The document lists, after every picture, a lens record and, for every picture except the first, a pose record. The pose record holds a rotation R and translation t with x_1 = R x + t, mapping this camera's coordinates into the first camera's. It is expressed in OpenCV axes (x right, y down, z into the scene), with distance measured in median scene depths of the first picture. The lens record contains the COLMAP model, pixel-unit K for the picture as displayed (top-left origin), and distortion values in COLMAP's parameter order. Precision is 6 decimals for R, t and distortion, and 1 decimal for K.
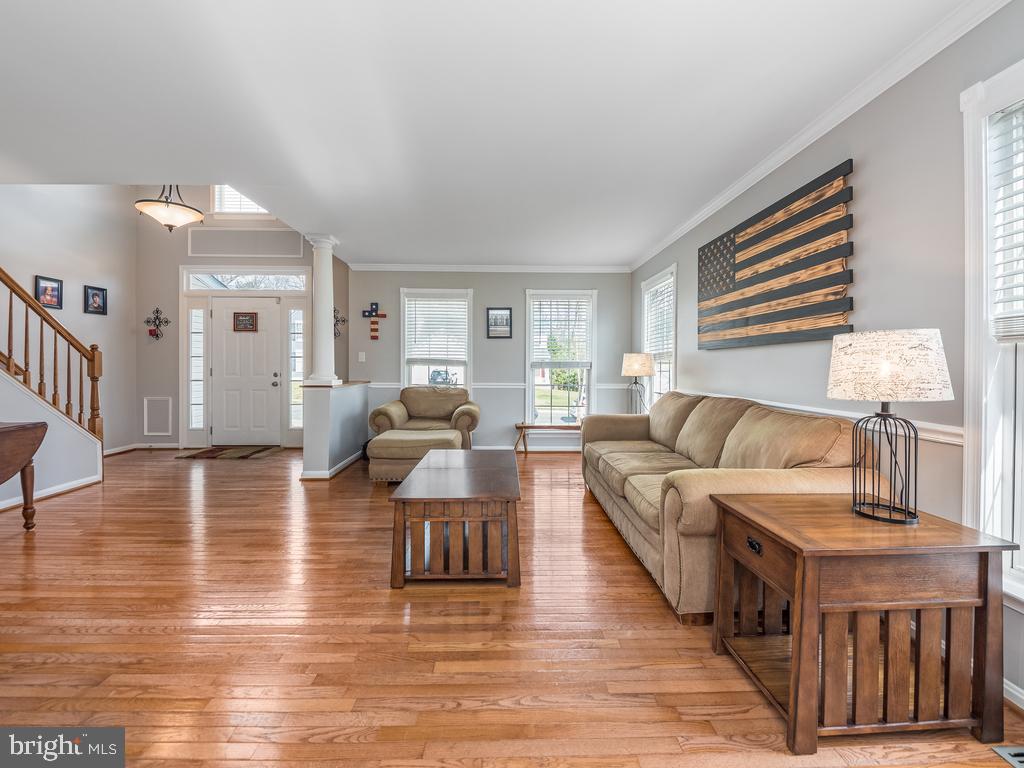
lens RADIAL K [[407.1, 0, 507.3], [0, 407.1, 367.4], [0, 0, 1]] dist [-0.012889, -0.001658]
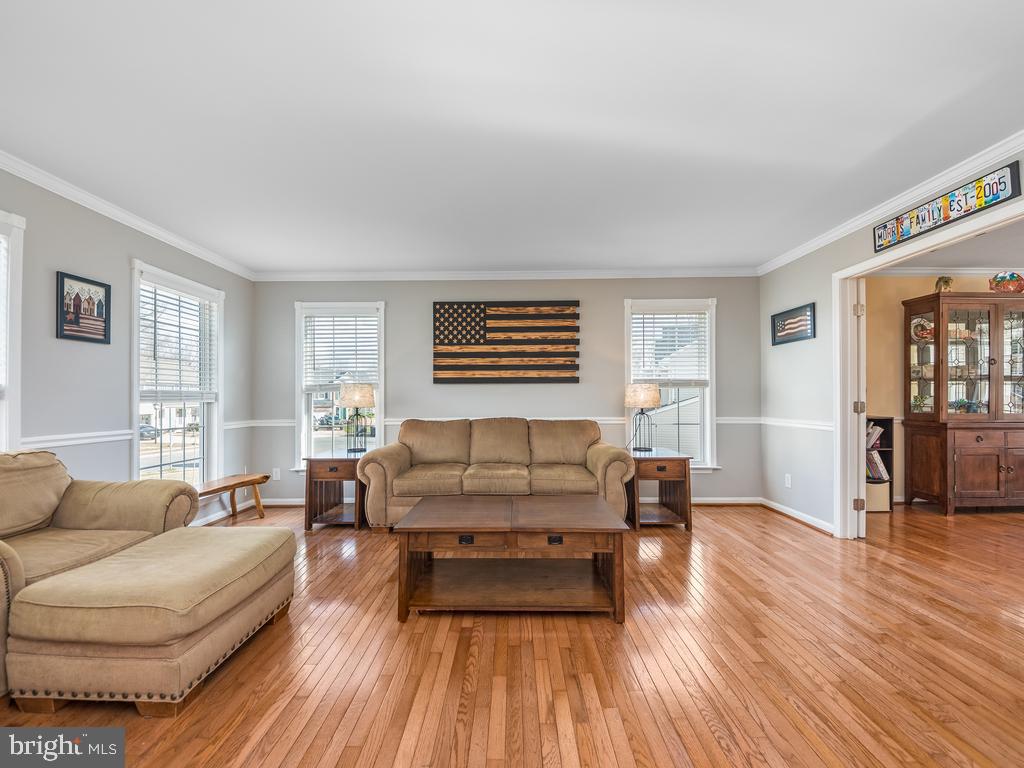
lens RADIAL K [[407.1, 0, 509.1], [0, 407.1, 388.3], [0, 0, 1]] dist [-0.012889, -0.001658]
pose [[0.027030, 0.024286, 0.999340, -0.888022], [0.008328, 0.999665, -0.024519, 0.003438], [-0.999600, 0.008985, 0.026819, 0.871013]]
